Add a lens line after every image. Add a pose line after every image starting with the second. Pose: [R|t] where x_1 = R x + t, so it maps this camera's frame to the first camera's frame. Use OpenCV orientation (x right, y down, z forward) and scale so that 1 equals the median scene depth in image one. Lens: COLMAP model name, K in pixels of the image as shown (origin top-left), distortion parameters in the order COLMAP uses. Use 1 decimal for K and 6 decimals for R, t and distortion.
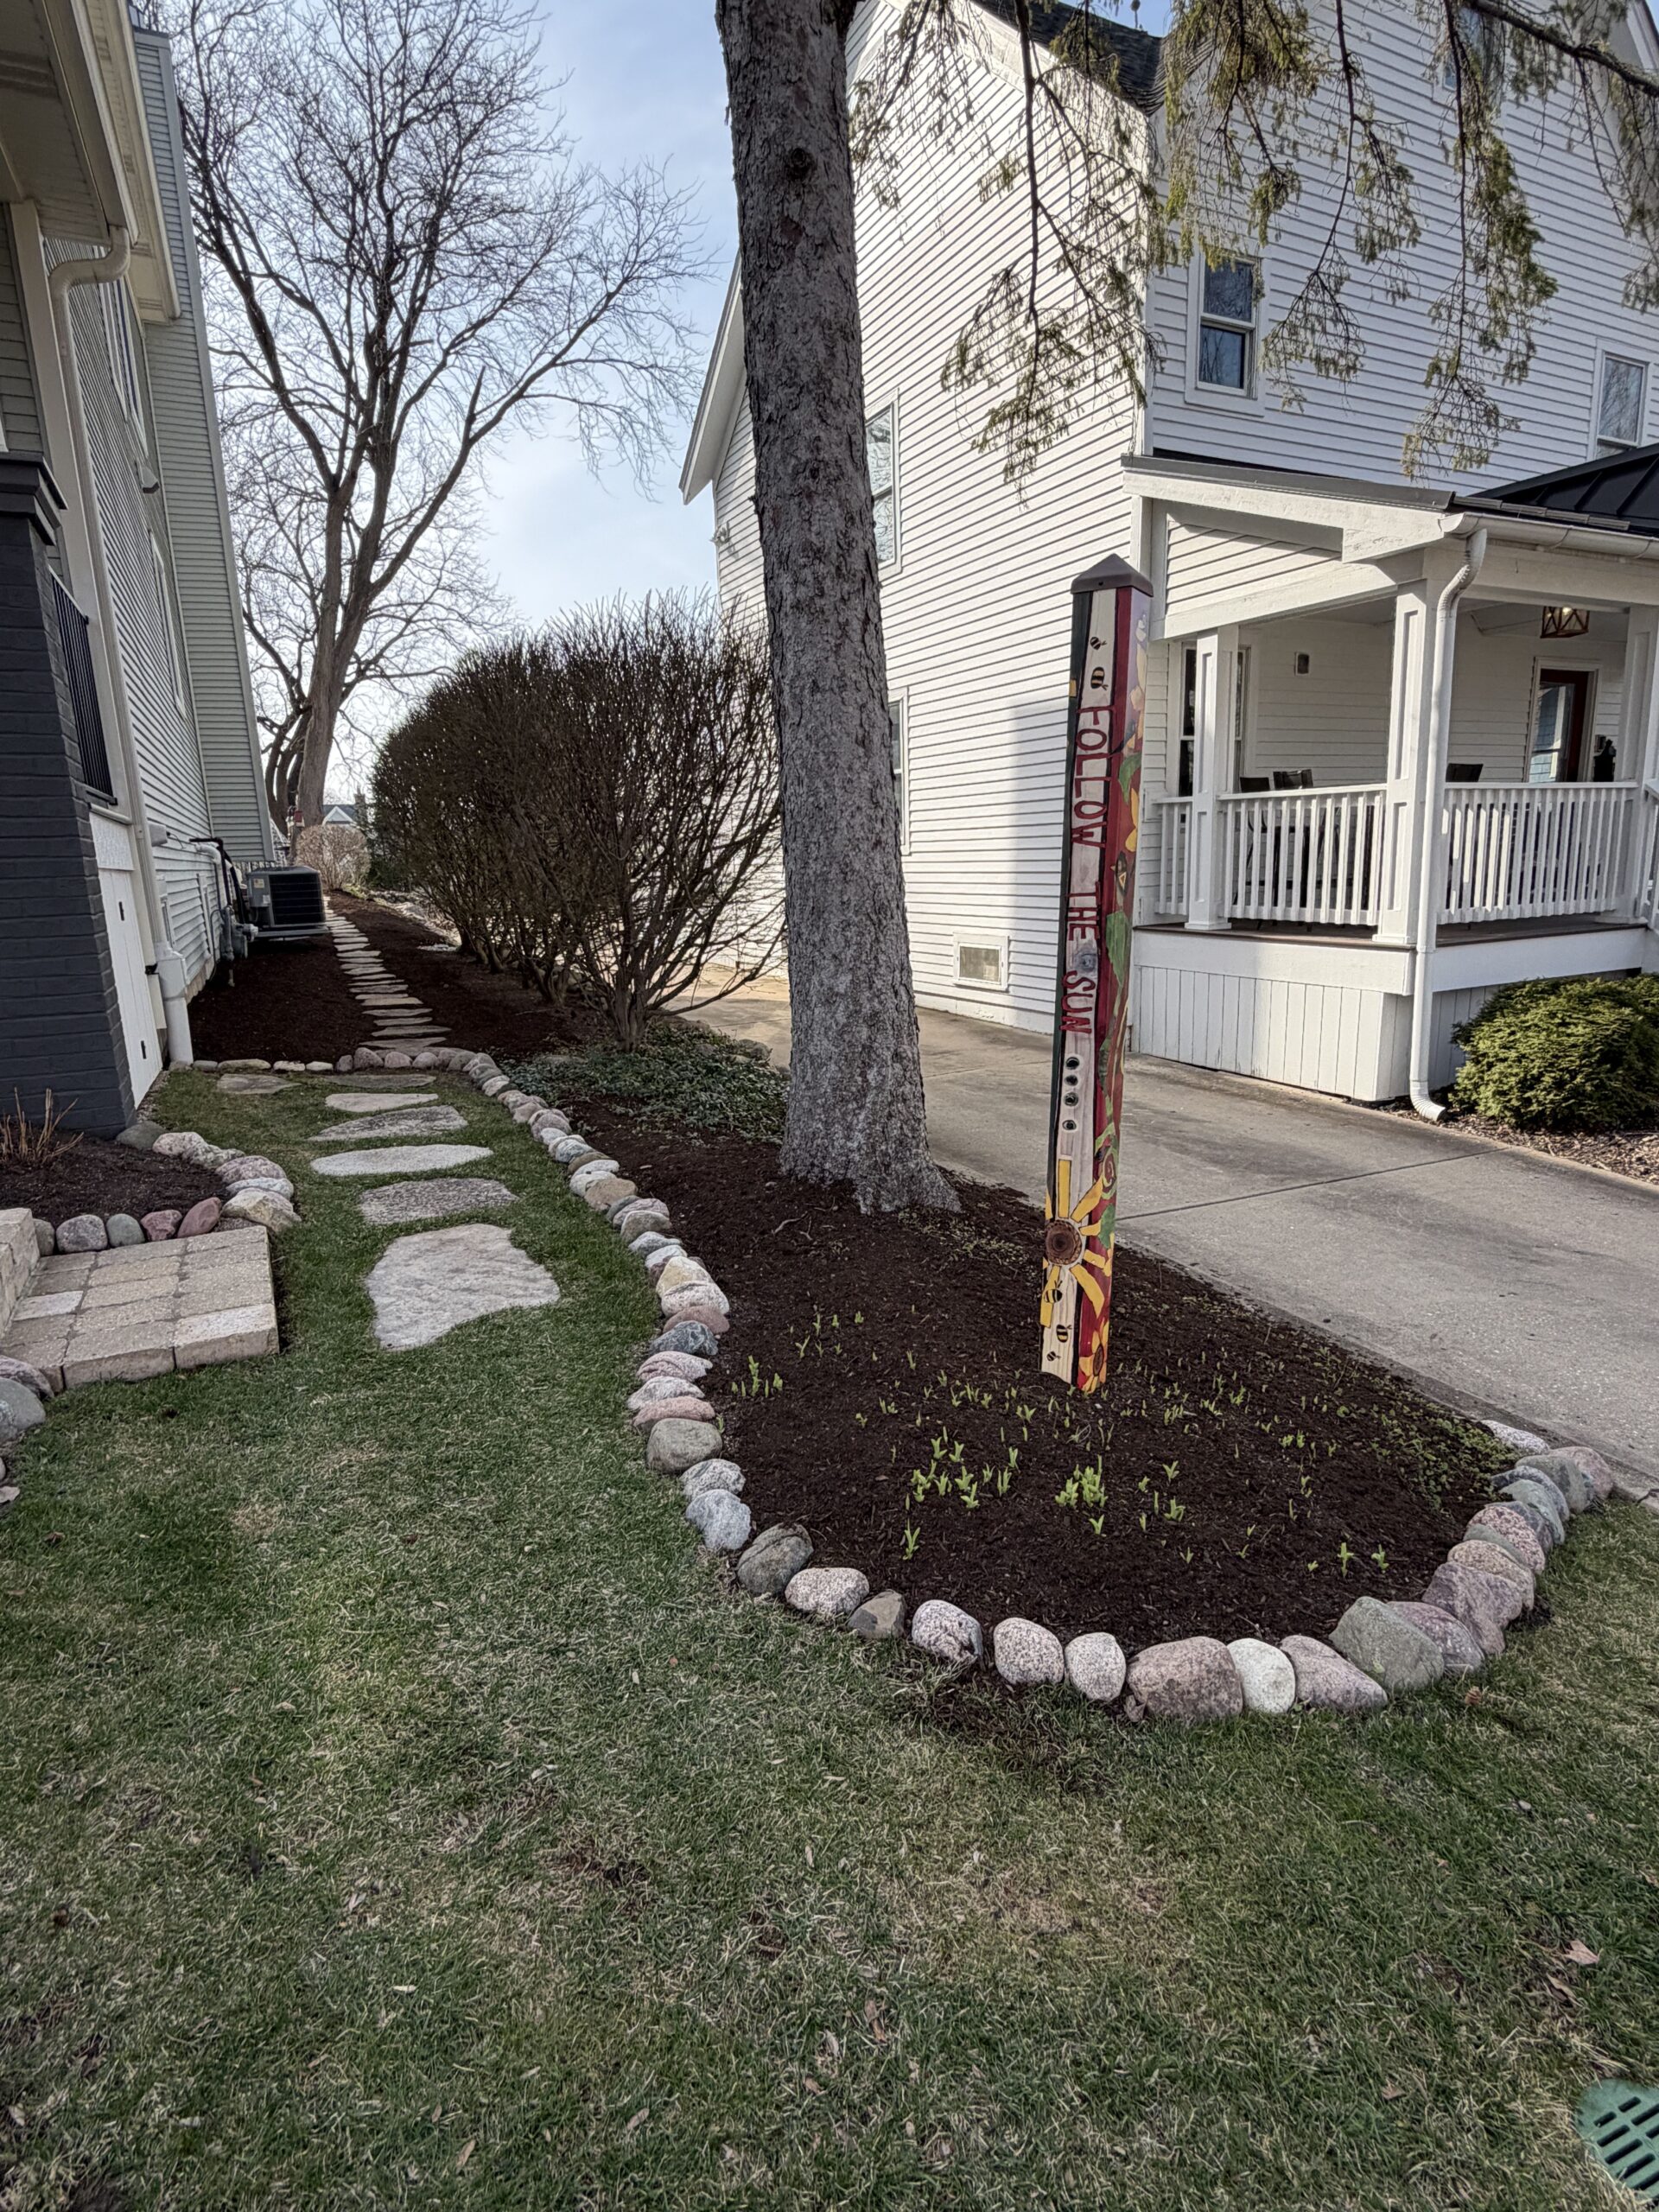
lens RADIAL K [[1176.5, 0, 843.1], [0, 1176.5, 1102.4], [0, 0, 1]] dist [0.002950, 0.001185]
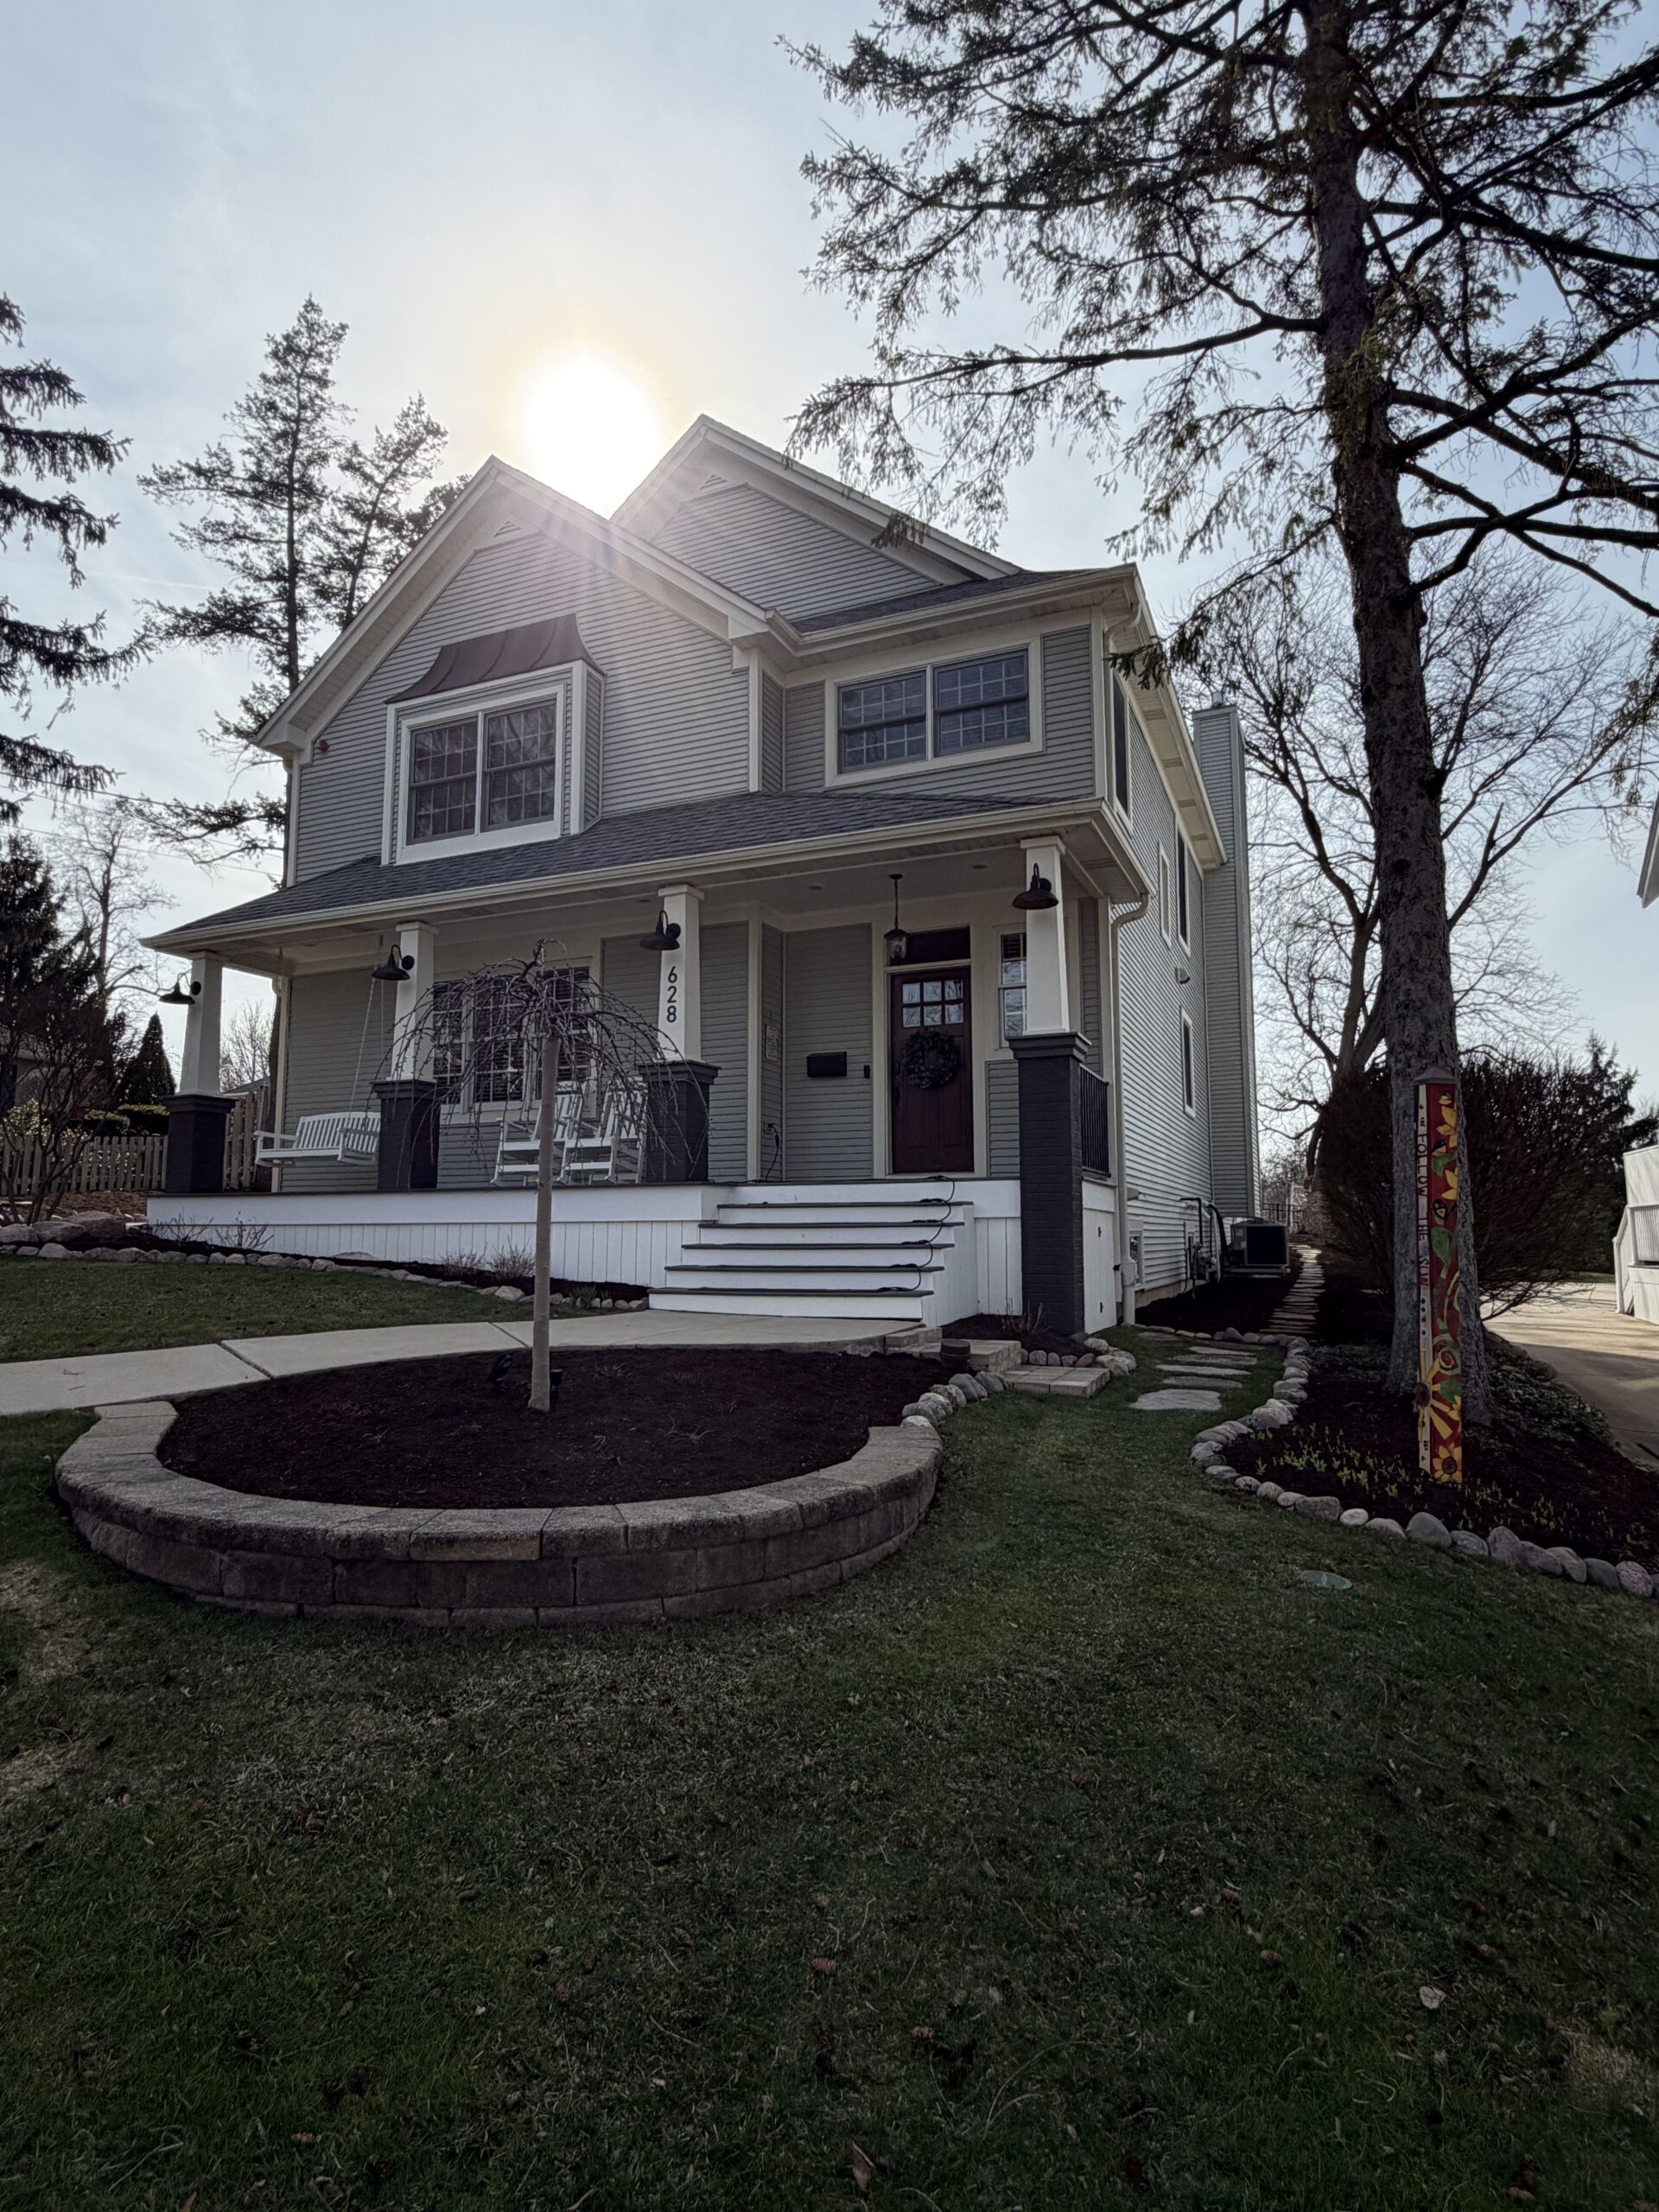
lens RADIAL K [[1143.9, 0, 795.0], [0, 1143.9, 1118.5], [0, 0, 1]] dist [-0.000255, -0.000110]
pose [[0.637114, -0.041688, -0.769642, 0.099627], [-0.183863, 0.961490, -0.204283, 0.025594], [0.748519, 0.271660, 0.604914, -0.105283]]
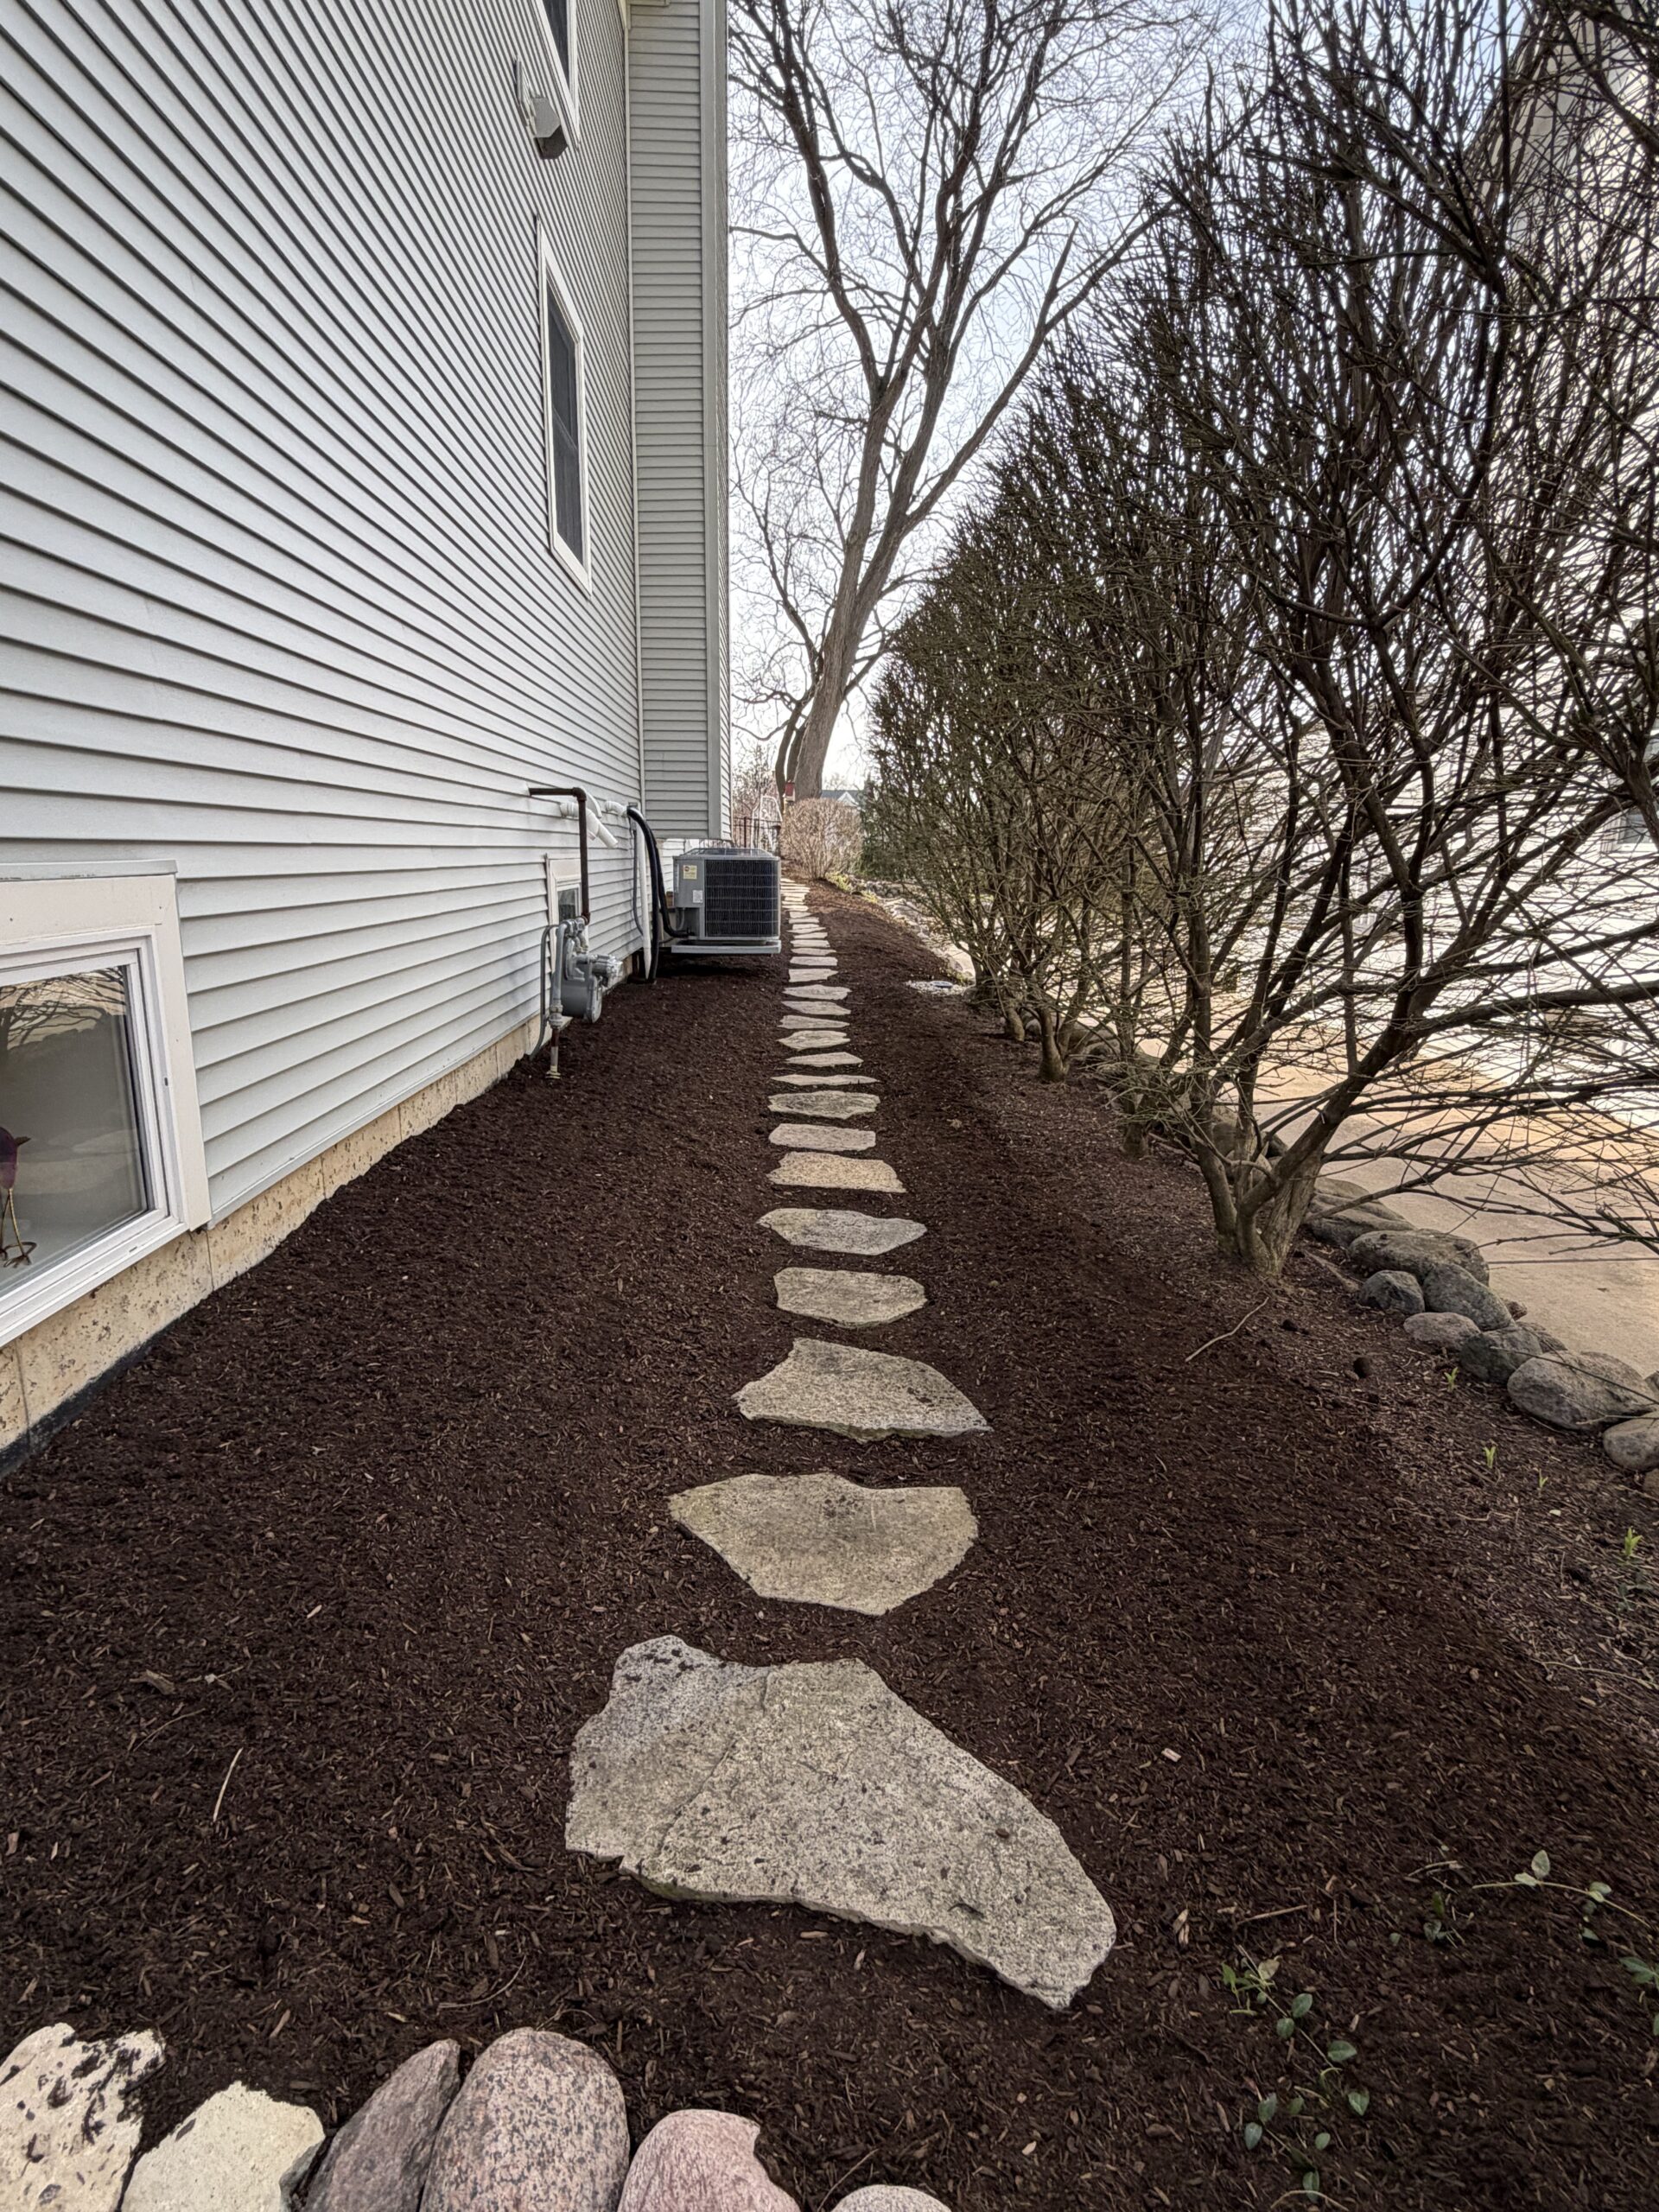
lens RADIAL K [[1176.5, 0, 843.1], [0, 1176.5, 1102.4], [0, 0, 1]] dist [0.002950, 0.001185]
pose [[0.920707, 0.125148, -0.369643, -0.085627], [-0.124063, 0.991912, 0.026810, -0.046138], [0.370009, 0.021175, 0.928787, 0.228203]]
